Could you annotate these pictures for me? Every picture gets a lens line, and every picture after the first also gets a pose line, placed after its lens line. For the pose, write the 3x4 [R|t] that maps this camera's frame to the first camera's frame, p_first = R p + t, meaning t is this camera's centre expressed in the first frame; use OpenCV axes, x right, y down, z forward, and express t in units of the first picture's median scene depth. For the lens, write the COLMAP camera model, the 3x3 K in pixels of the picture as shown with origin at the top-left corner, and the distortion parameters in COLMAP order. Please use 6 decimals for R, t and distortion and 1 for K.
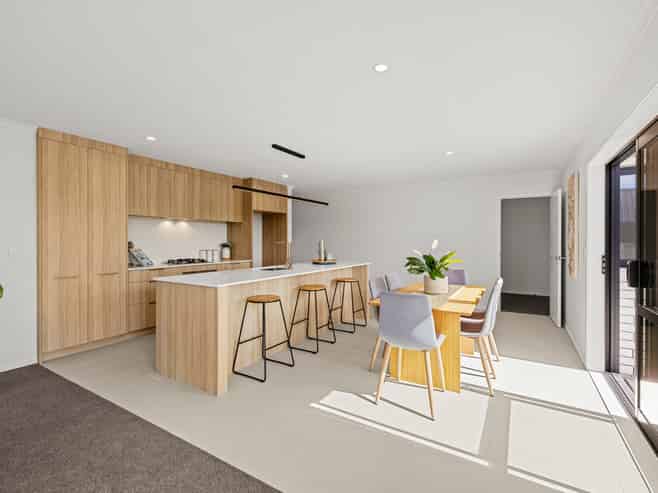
lens RADIAL K [[305.6, 0, 331.8], [0, 305.6, 244.0], [0, 0, 1]] dist [0.001440, 0.000151]
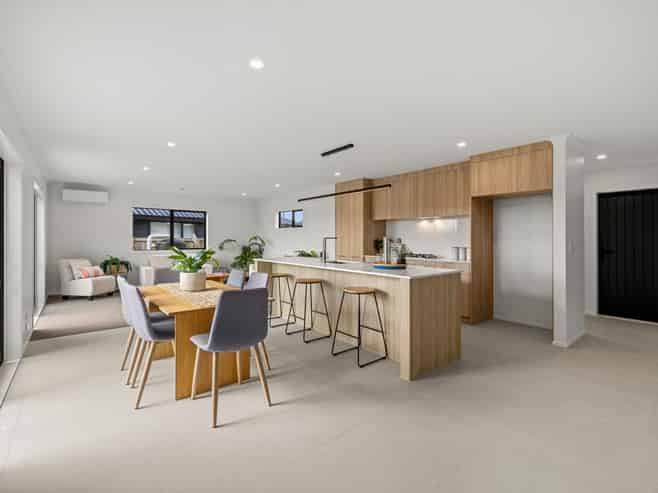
lens RADIAL K [[316.2, 0, 327.9], [0, 316.2, 236.4], [0, 0, 1]] dist [0.000676, 0.000352]
pose [[-0.282910, -0.010053, -0.959094, 0.829022], [-0.011992, 0.999904, -0.006943, -0.003764], [0.959071, 0.009537, -0.283004, 1.189968]]
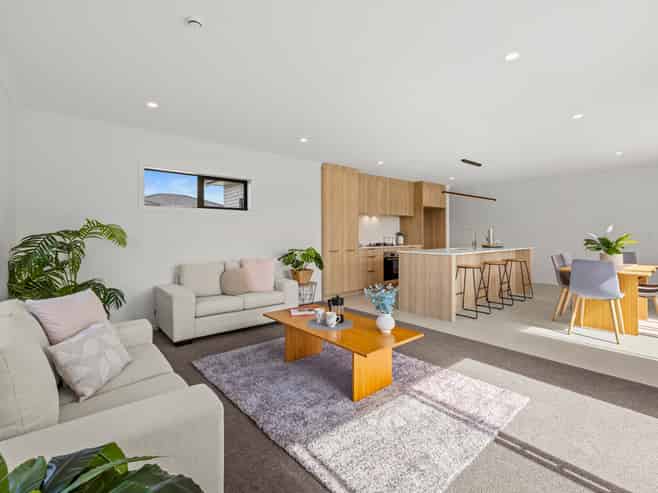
lens RADIAL K [[316.2, 0, 327.9], [0, 316.2, 236.4], [0, 0, 1]] dist [0.000676, 0.000352]
pose [[0.949847, -0.001596, -0.312710, -0.303351], [0.000081, 0.999988, -0.004859, 0.030085], [0.312714, 0.004590, 0.949836, -0.521687]]
